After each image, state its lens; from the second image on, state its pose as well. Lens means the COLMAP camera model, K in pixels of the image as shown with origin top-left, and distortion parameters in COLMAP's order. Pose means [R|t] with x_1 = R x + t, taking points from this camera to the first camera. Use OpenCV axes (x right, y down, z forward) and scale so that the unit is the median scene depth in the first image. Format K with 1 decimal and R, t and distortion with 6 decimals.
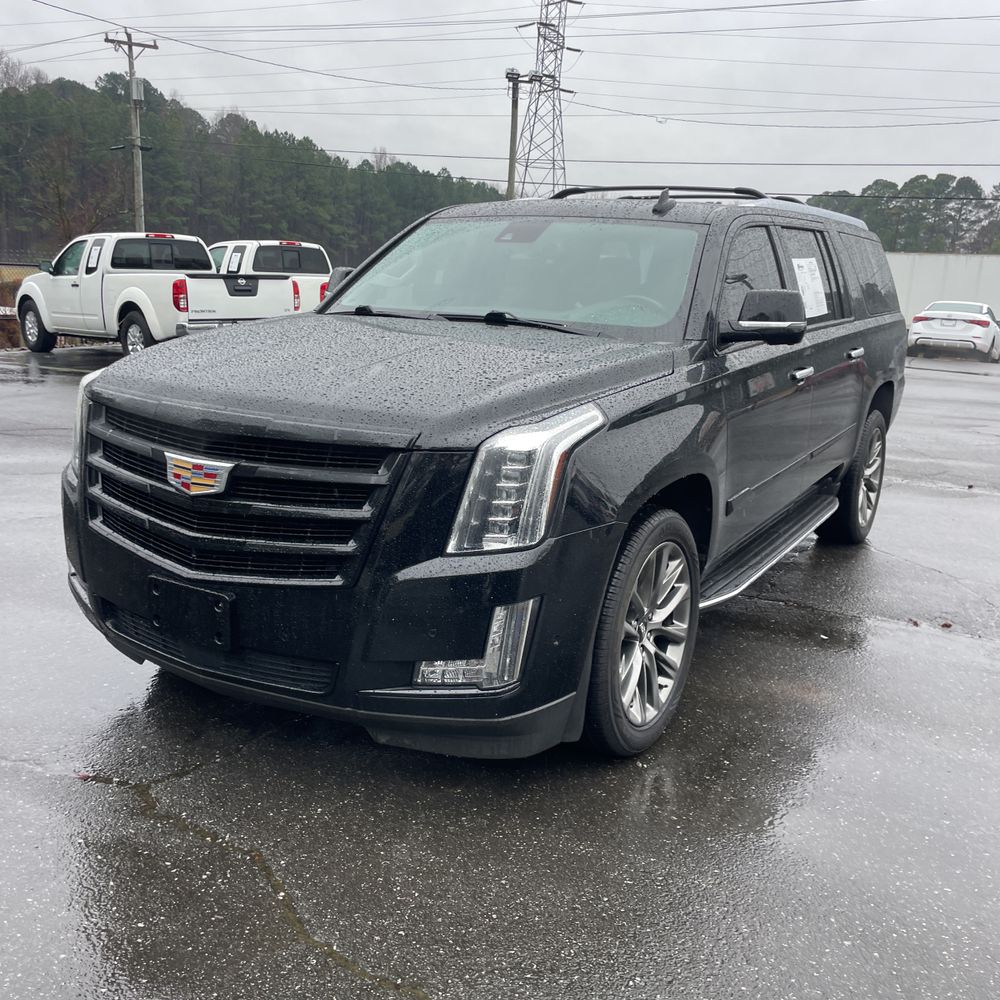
lens RADIAL K [[1002.3, 0, 500.9], [0, 1002.3, 484.2], [0, 0, 1]] dist [0.098426, -0.116217]
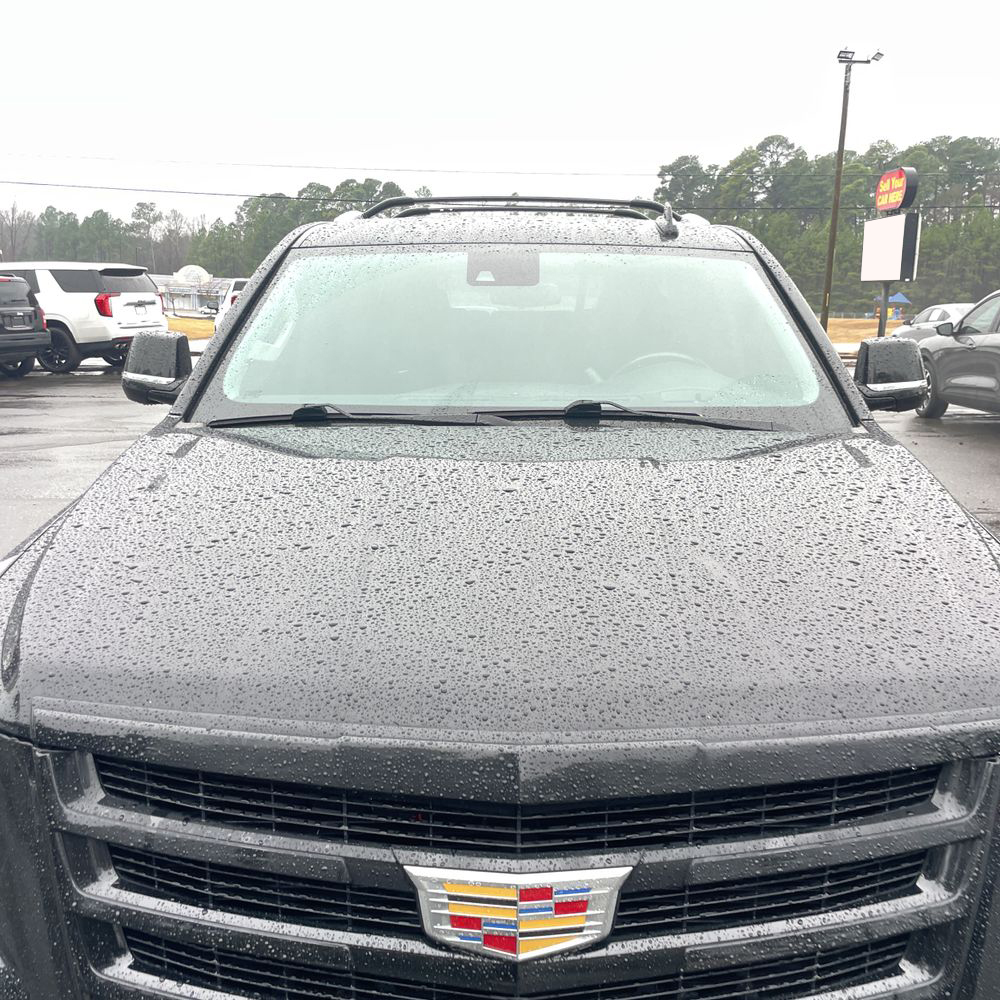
lens RADIAL K [[1018.7, 0, 525.8], [0, 1018.7, 501.3], [0, 0, 1]] dist [0.098666, -0.151645]
pose [[0.865994, -0.140502, 0.479910, -0.475157], [0.135852, 0.989724, 0.044615, -0.192092], [-0.481247, 0.026560, 0.876183, 0.616063]]
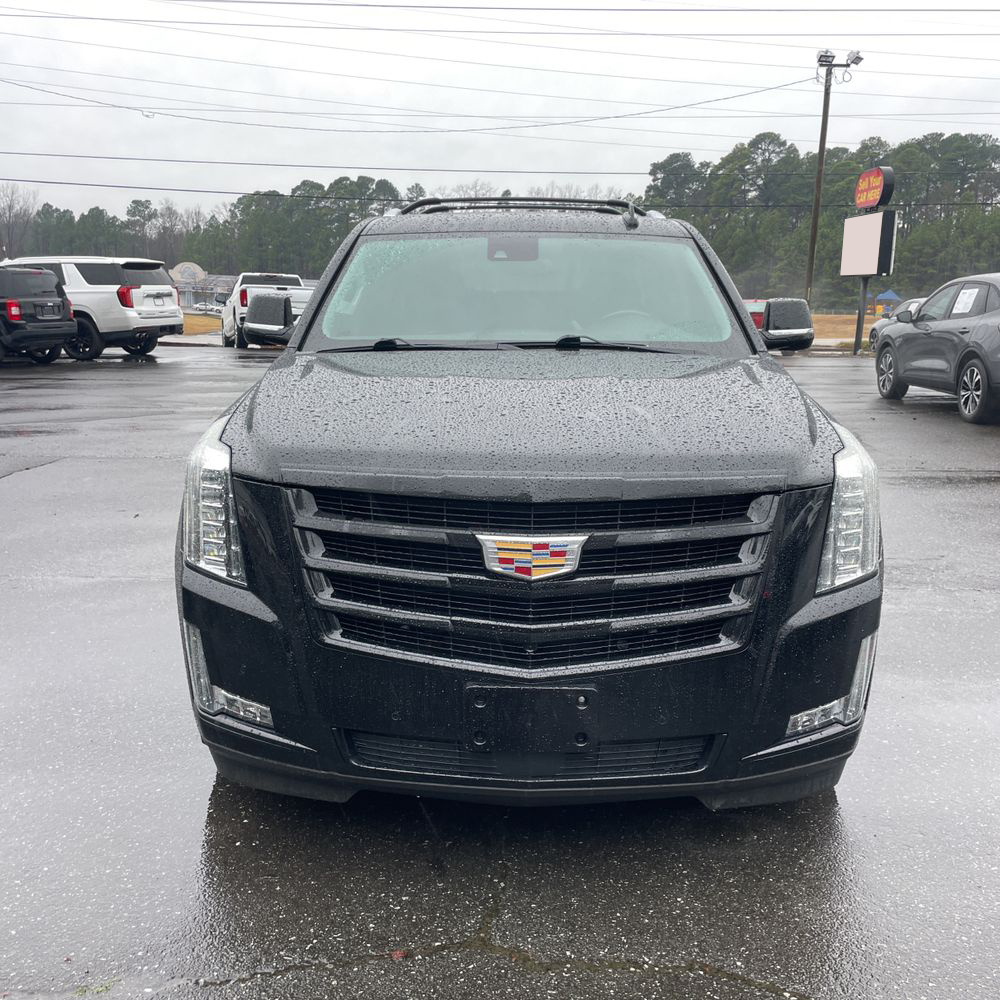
lens RADIAL K [[1009.6, 0, 503.1], [0, 1009.6, 502.2], [0, 0, 1]] dist [0.096670, -0.139087]
pose [[0.872954, -0.139587, 0.467404, -0.704127], [0.132546, 0.990009, 0.048107, -0.096550], [-0.469449, 0.019958, 0.882734, 0.263745]]
